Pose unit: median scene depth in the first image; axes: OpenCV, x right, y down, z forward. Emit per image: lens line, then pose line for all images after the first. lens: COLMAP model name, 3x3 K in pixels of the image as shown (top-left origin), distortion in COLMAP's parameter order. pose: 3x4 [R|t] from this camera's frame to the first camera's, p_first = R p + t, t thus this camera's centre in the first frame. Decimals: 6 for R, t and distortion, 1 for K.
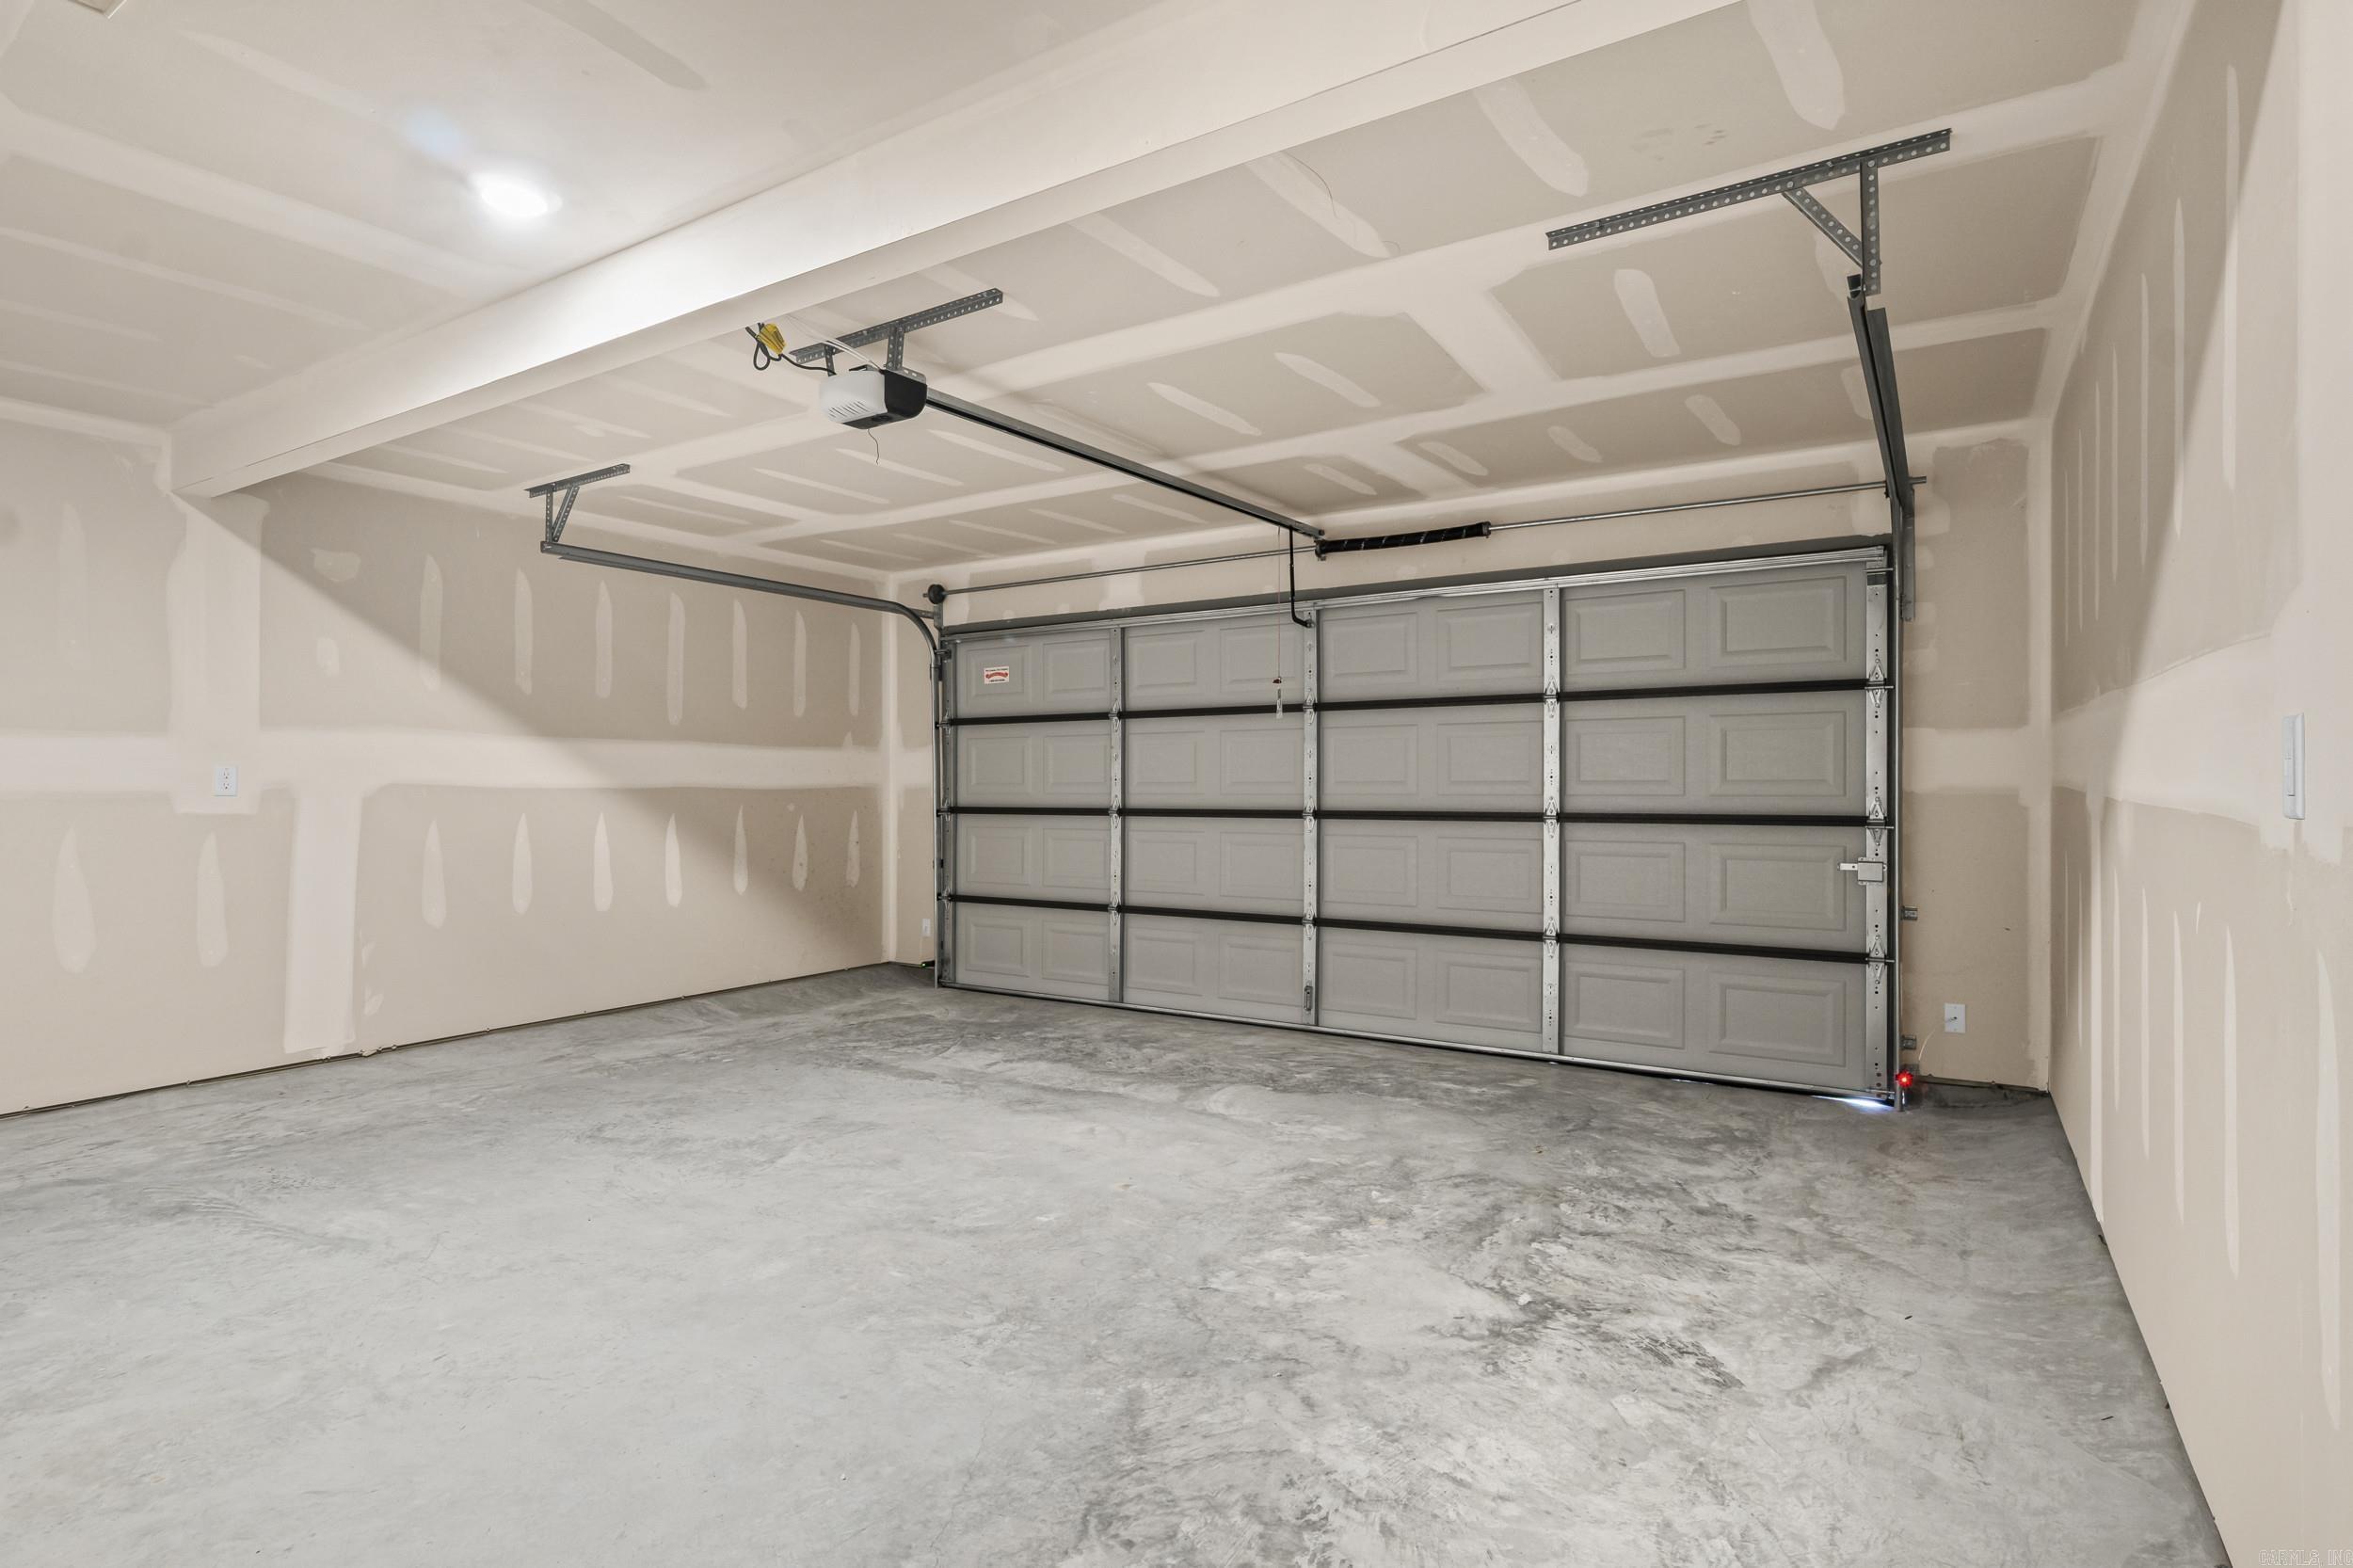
lens RADIAL K [[1194.1, 0, 1159.8], [0, 1194.1, 775.8], [0, 0, 1]] dist [-0.006818, 0.001219]
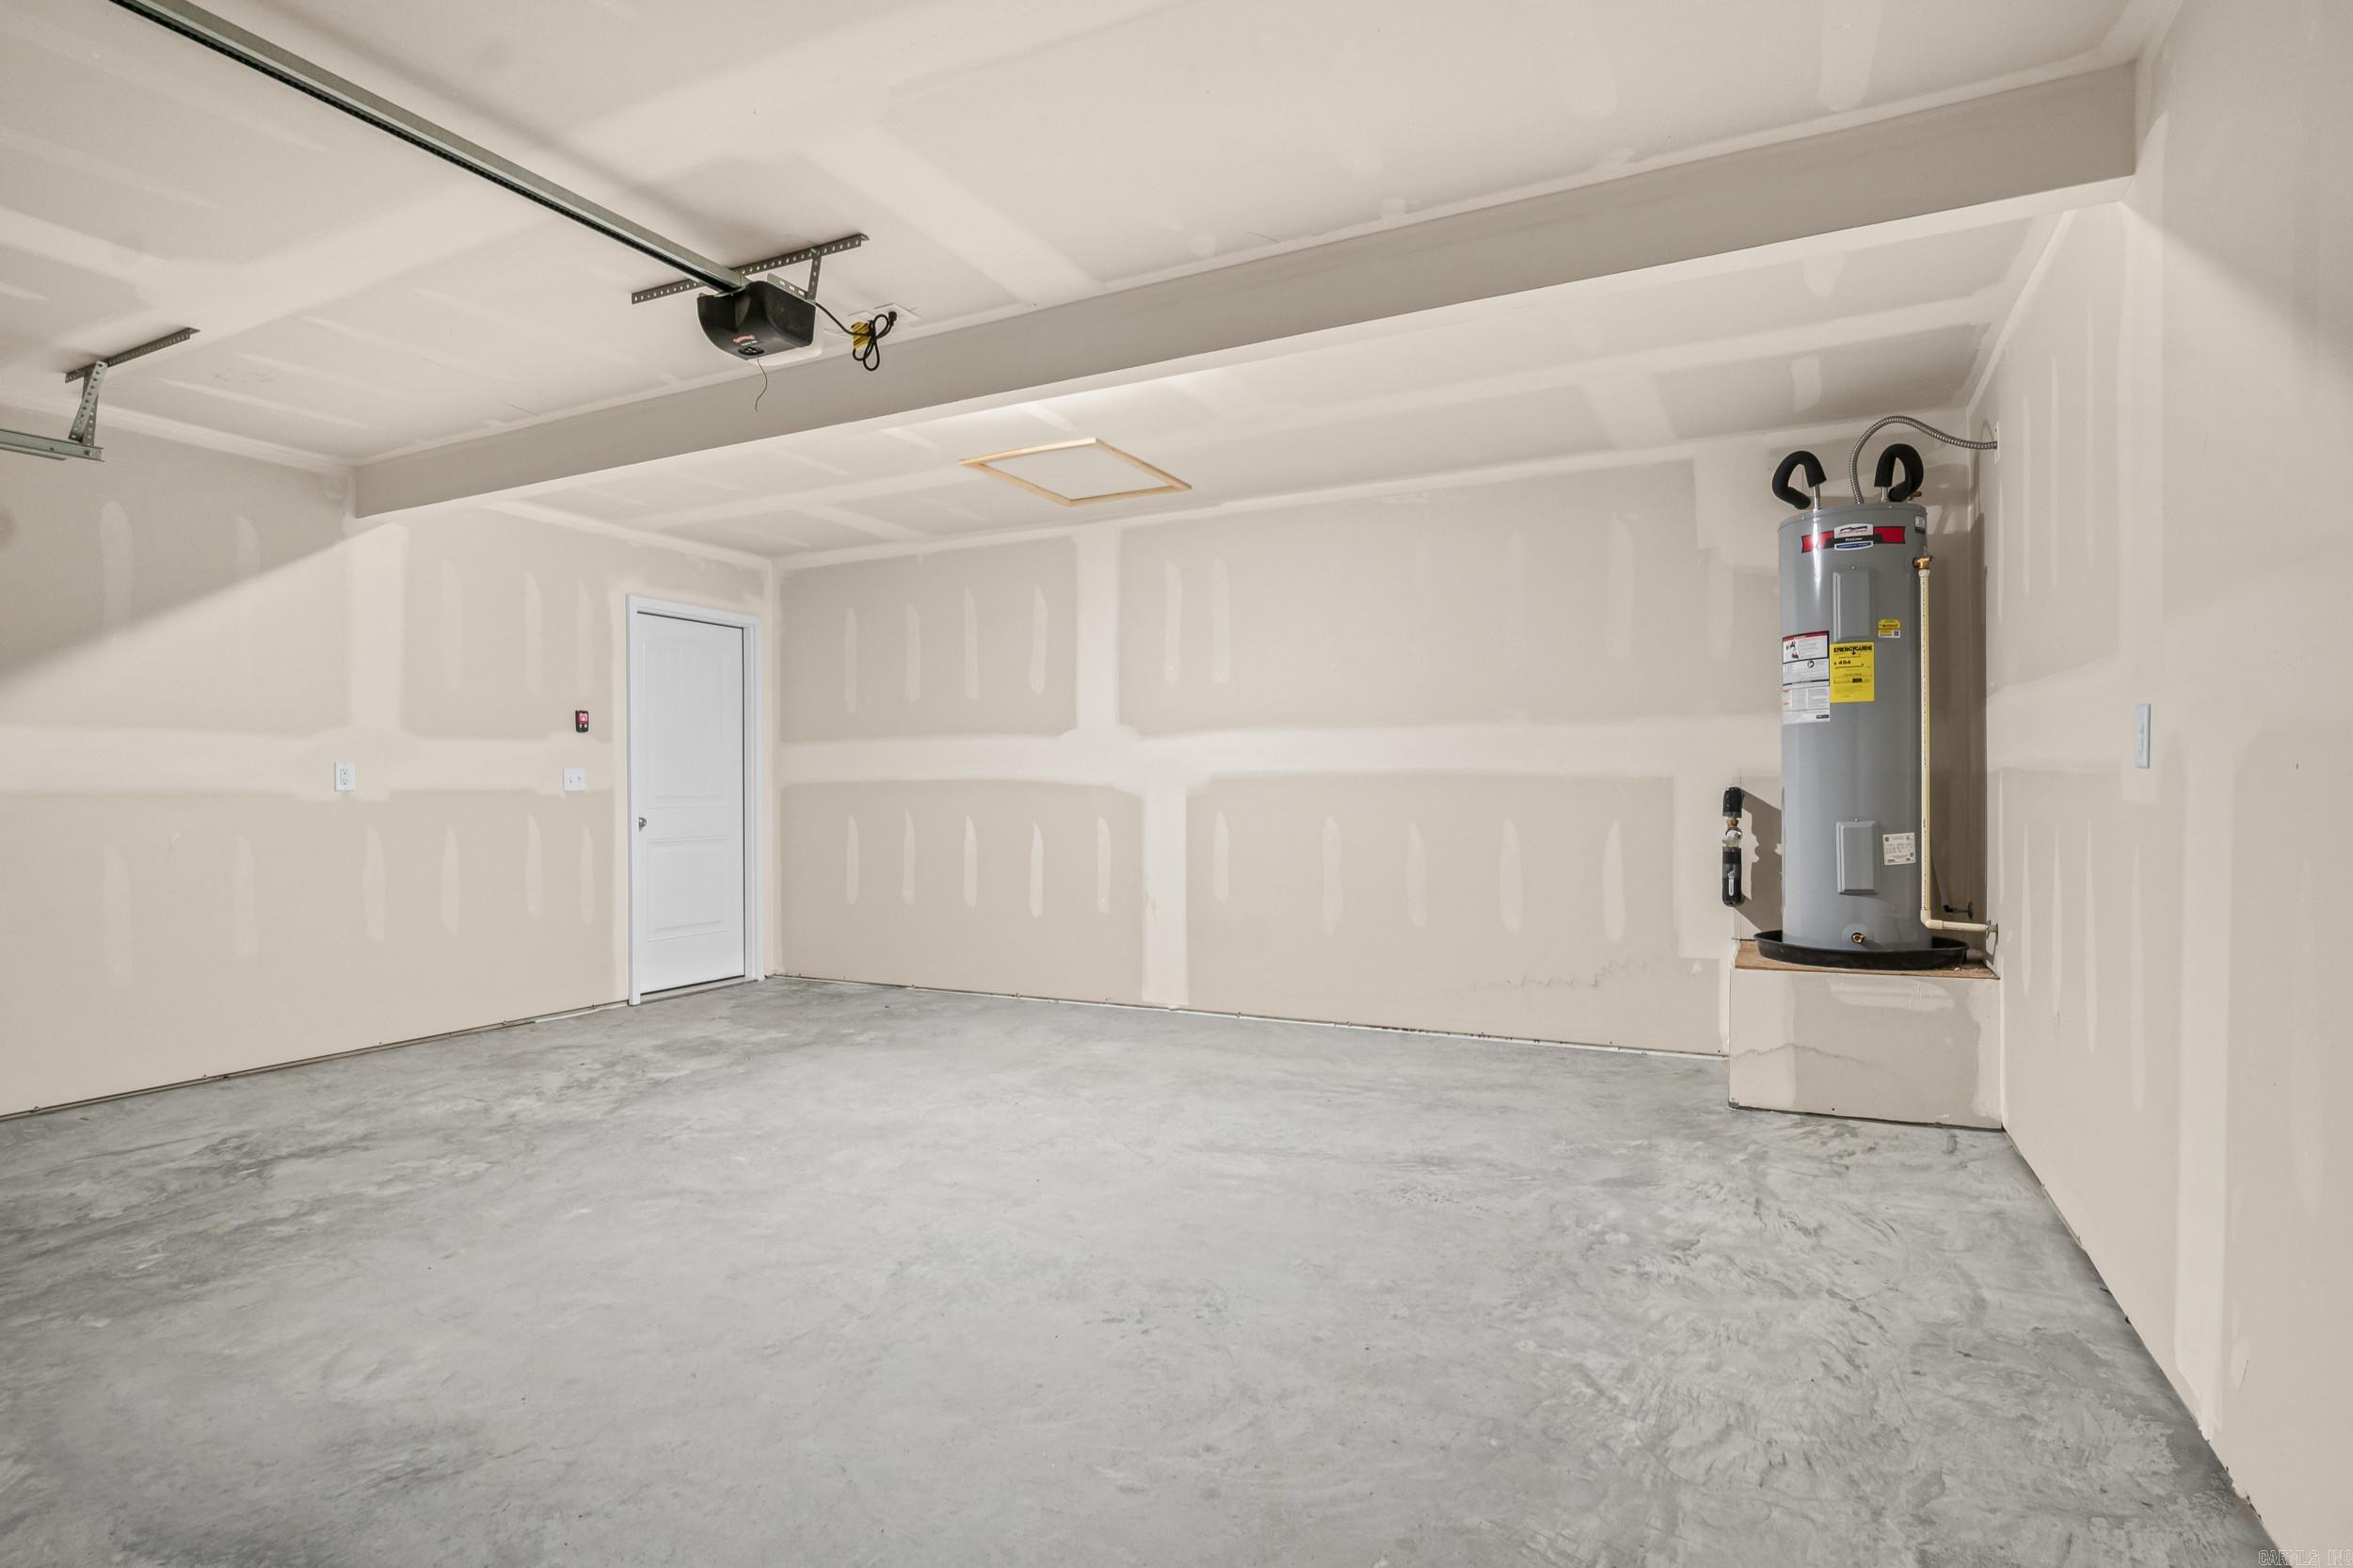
lens RADIAL K [[1194.1, 0, 1159.8], [0, 1194.1, 775.8], [0, 0, 1]] dist [-0.006818, 0.001219]
pose [[-0.995053, 0.011552, -0.098671, -0.499176], [0.013038, 0.999811, -0.014434, 0.032120], [0.098486, -0.015649, -0.995015, 2.119937]]
